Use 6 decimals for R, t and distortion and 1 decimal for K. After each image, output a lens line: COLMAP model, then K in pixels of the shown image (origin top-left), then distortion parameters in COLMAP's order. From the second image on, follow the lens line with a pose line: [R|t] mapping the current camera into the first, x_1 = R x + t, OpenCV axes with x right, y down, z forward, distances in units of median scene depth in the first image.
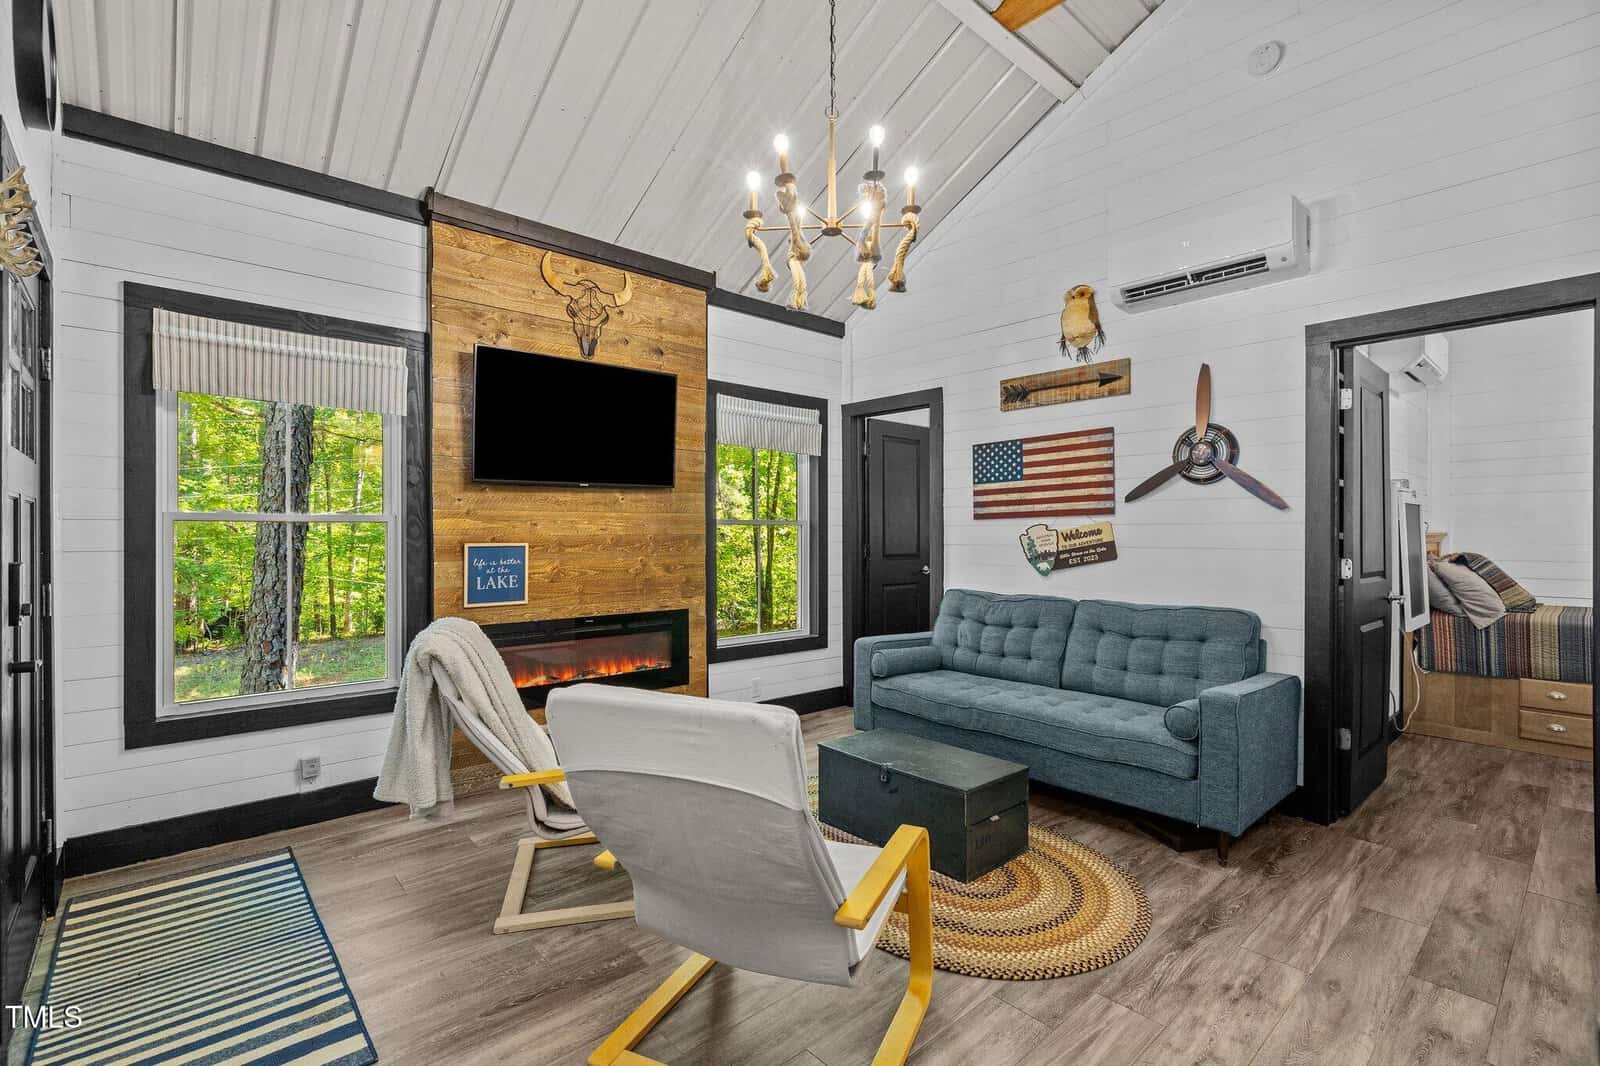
lens RADIAL K [[725.0, 0, 800.3], [0, 725.0, 534.7], [0, 0, 1]] dist [-0.002388, -0.000048]
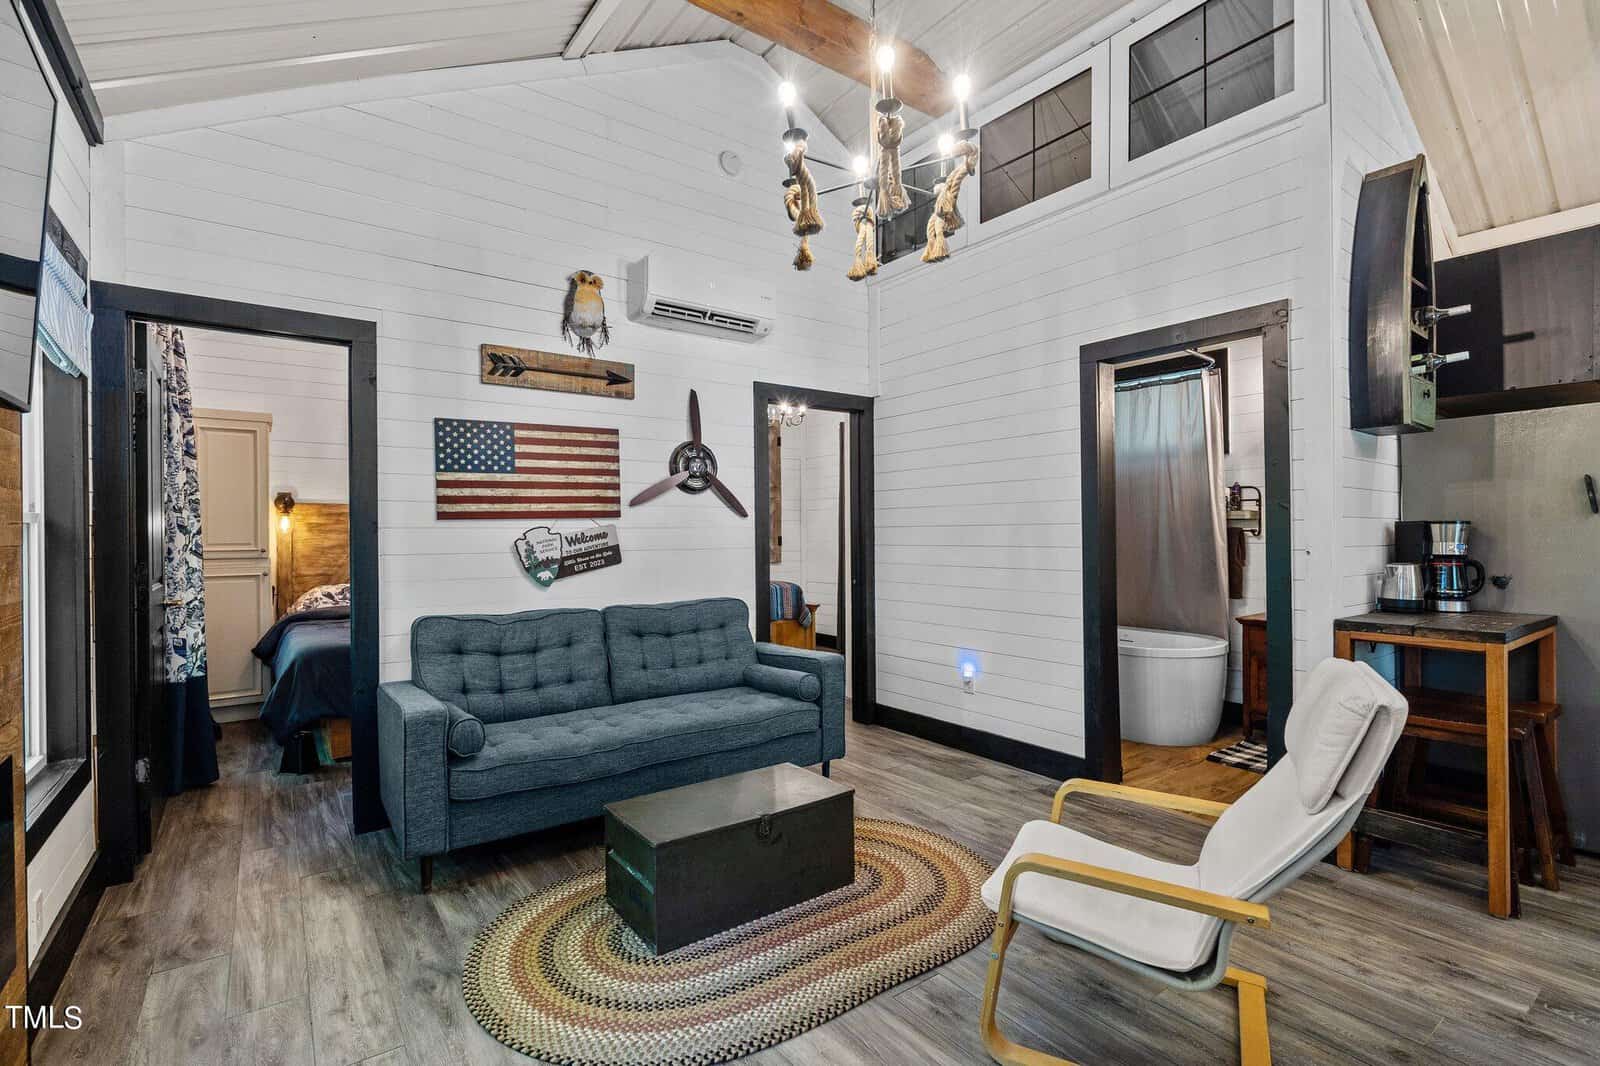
lens RADIAL K [[725.0, 0, 800.3], [0, 725.0, 534.7], [0, 0, 1]] dist [-0.002388, -0.000048]
pose [[0.101925, -0.000568, 0.994792, -0.511136], [0.010567, 0.999944, -0.000512, -0.001533], [-0.994736, 0.010565, 0.101925, 0.631465]]
